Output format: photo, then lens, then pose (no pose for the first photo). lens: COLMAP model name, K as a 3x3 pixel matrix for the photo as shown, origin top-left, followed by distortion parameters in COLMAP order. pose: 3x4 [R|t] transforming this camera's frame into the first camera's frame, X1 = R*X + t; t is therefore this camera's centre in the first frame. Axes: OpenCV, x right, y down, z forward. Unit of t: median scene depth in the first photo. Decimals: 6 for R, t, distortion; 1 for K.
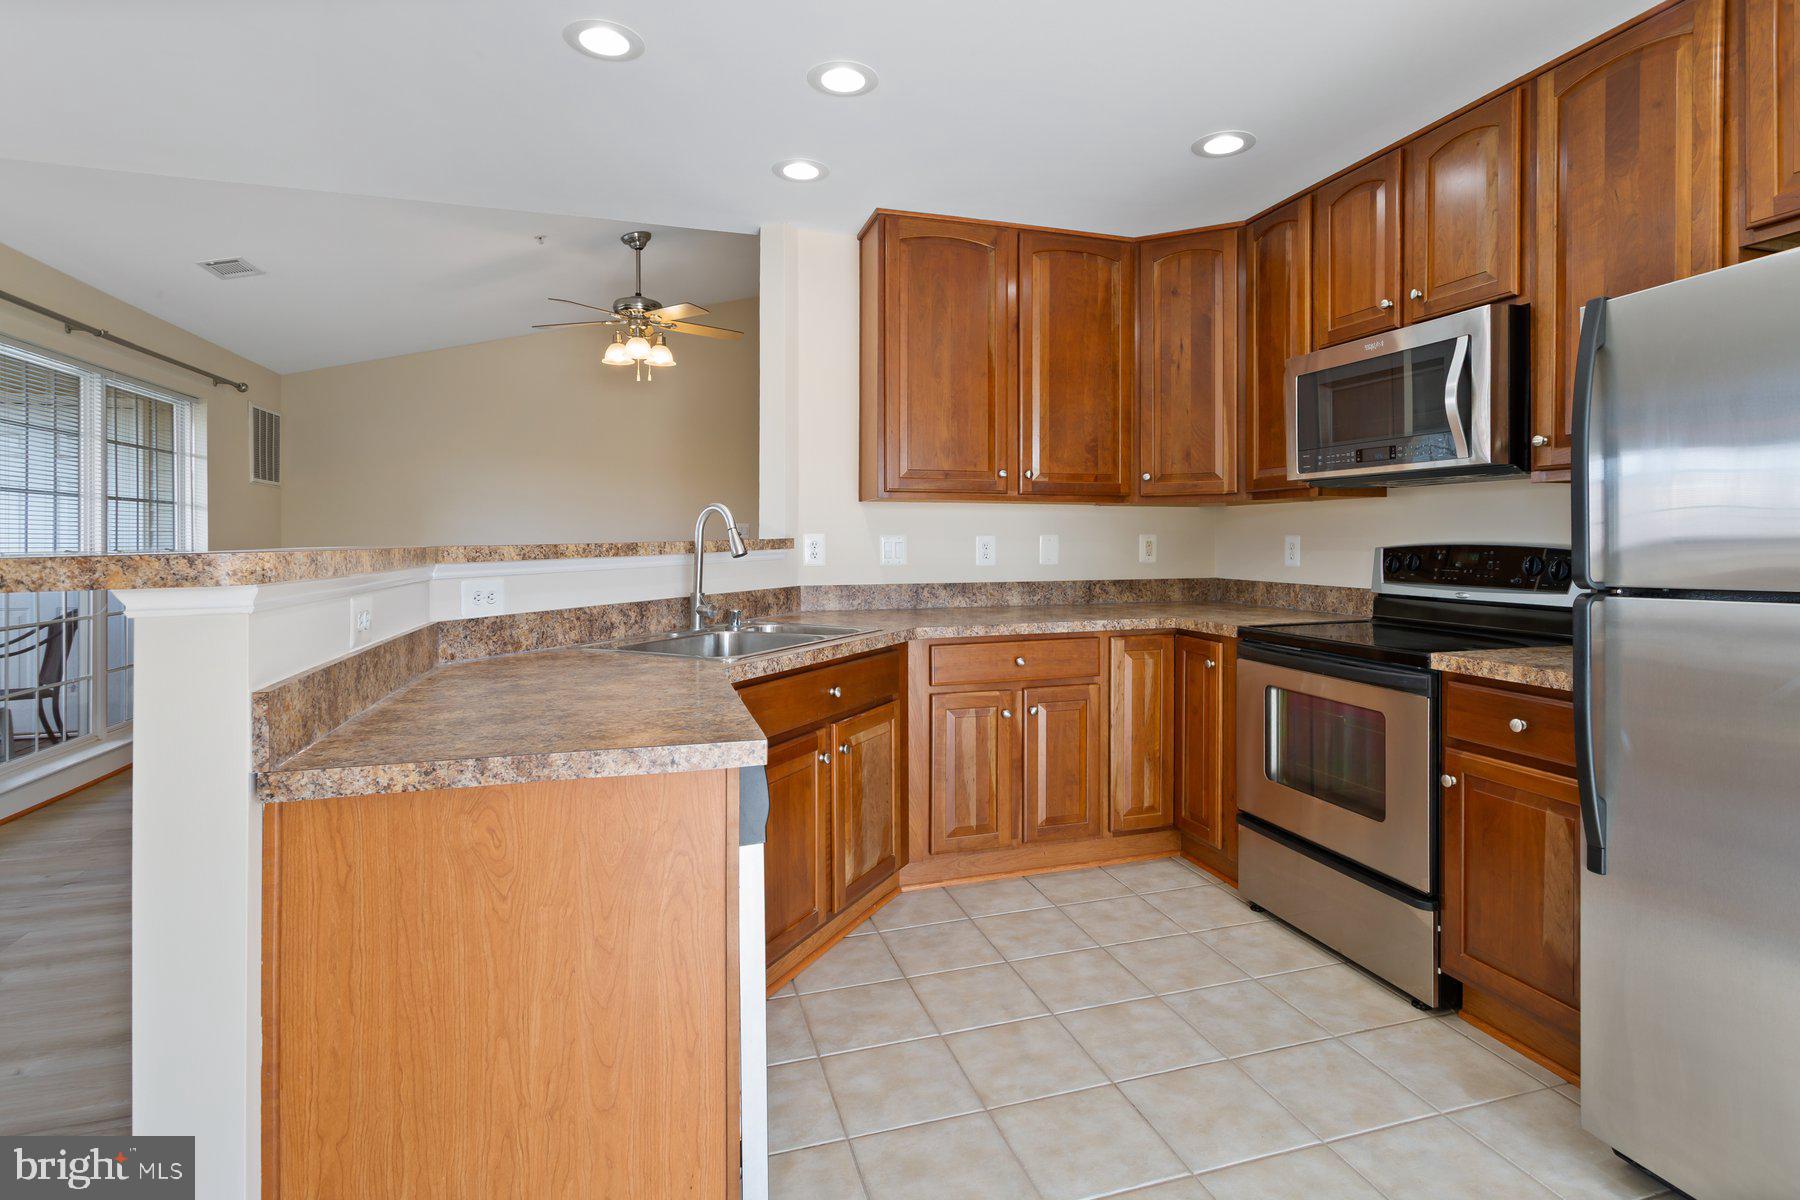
lens RADIAL K [[888.3, 0, 918.2], [0, 888.3, 549.3], [0, 0, 1]] dist [-0.000843, -0.000085]
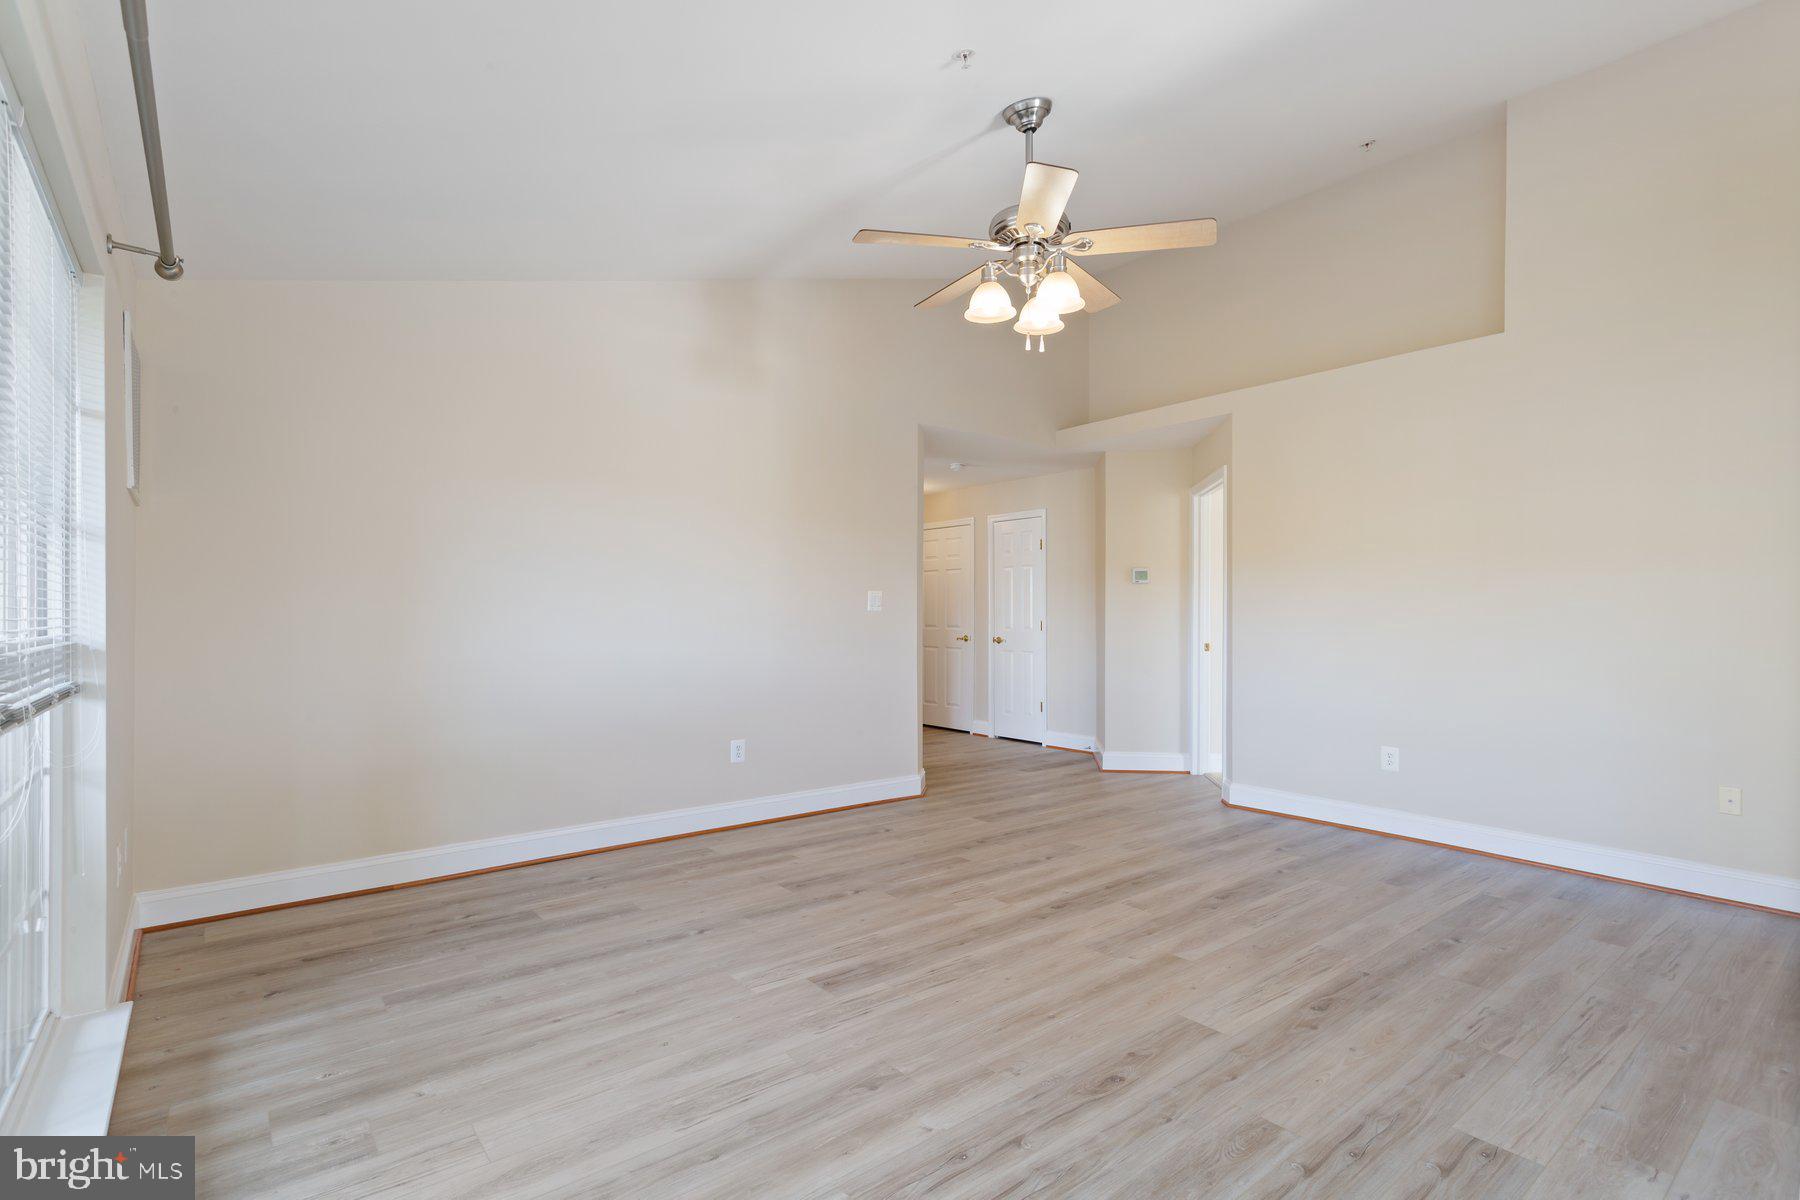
lens RADIAL K [[852.0, 0, 907.6], [0, 852.0, 618.8], [0, 0, 1]] dist [-0.001808, 0.000263]
pose [[0.930075, -0.001110, 0.367368, -1.220659], [0.002939, 0.999986, -0.004420, -0.011627], [-0.367358, 0.005191, 0.930065, 1.000706]]
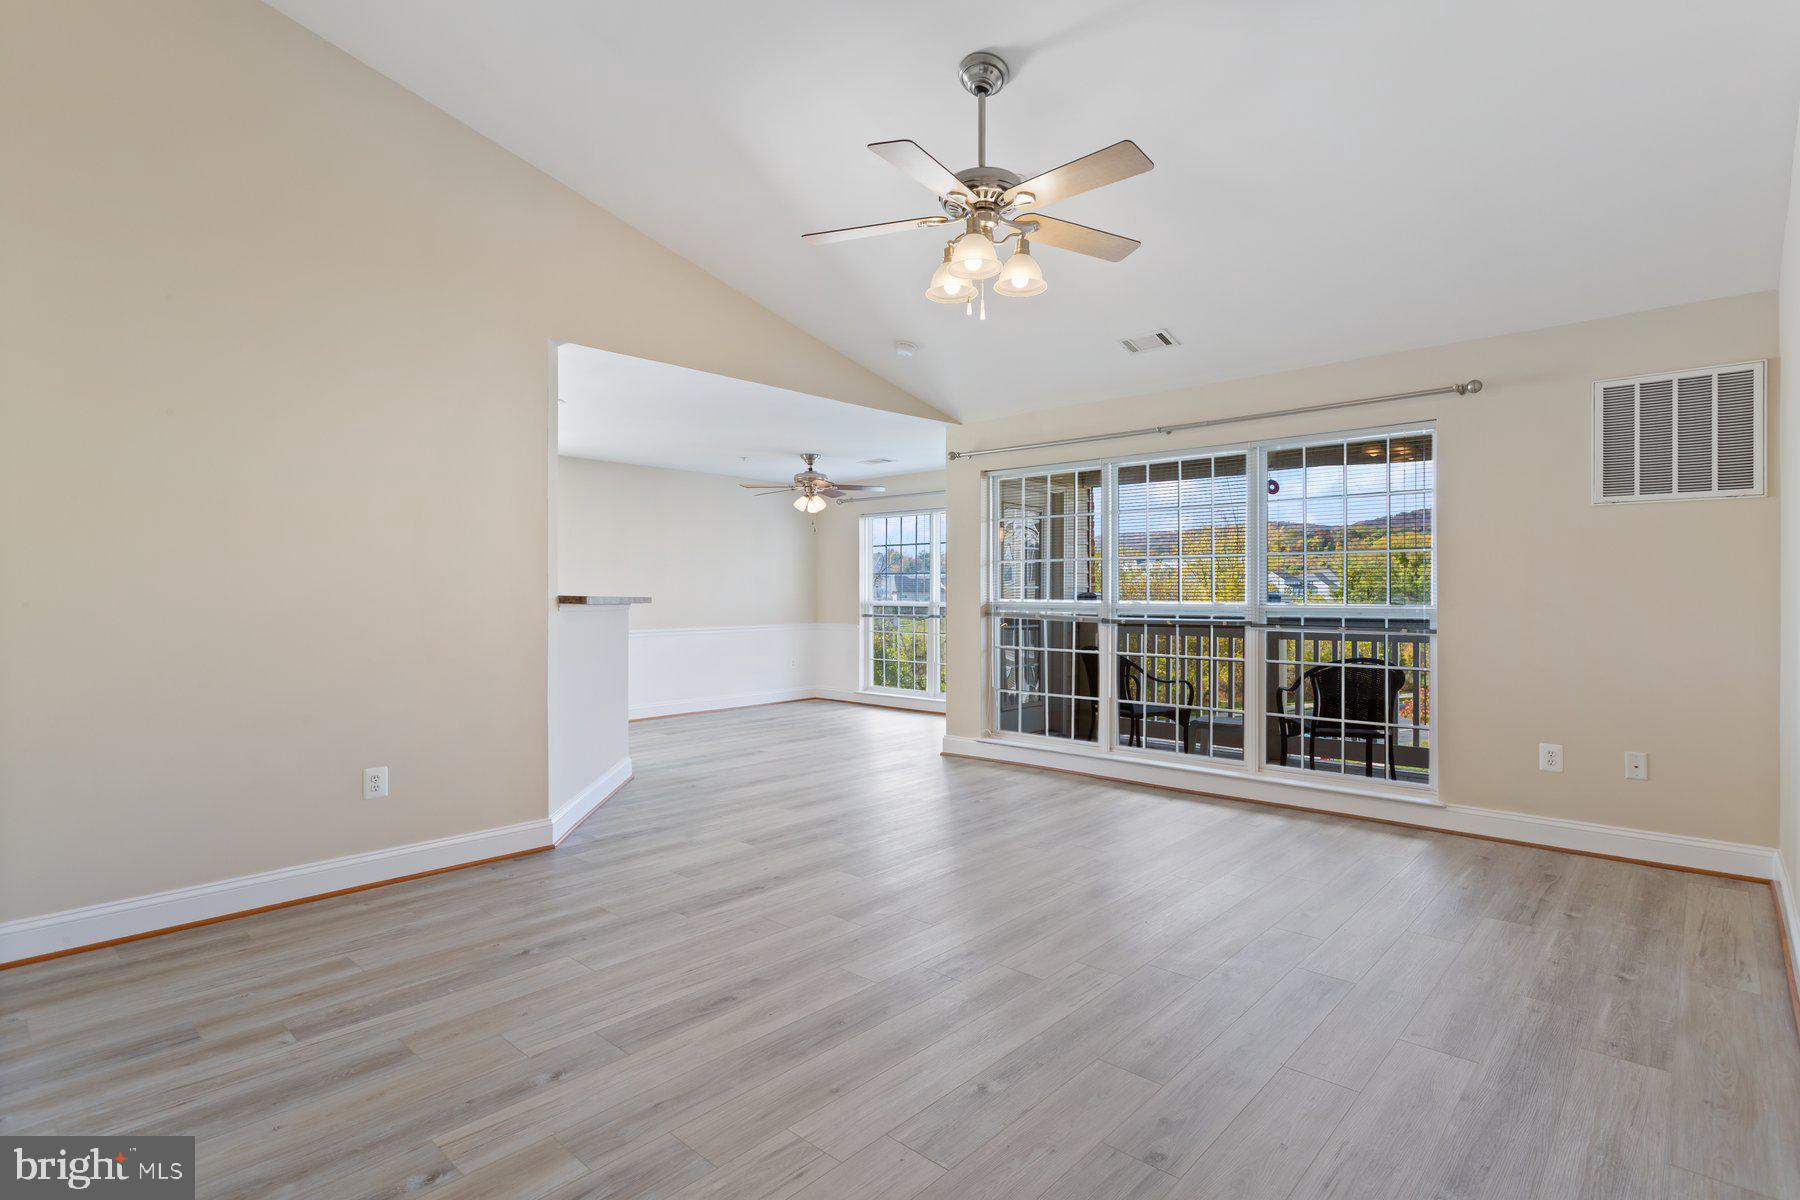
lens RADIAL K [[885.2, 0, 906.5], [0, 885.2, 585.8], [0, 0, 1]] dist [0.003771, 0.001402]
pose [[-0.864481, -0.000972, -0.502665, 0.036133], [-0.003175, 0.999989, 0.003528, -0.038809], [0.502656, 0.004646, -0.864474, 2.985601]]
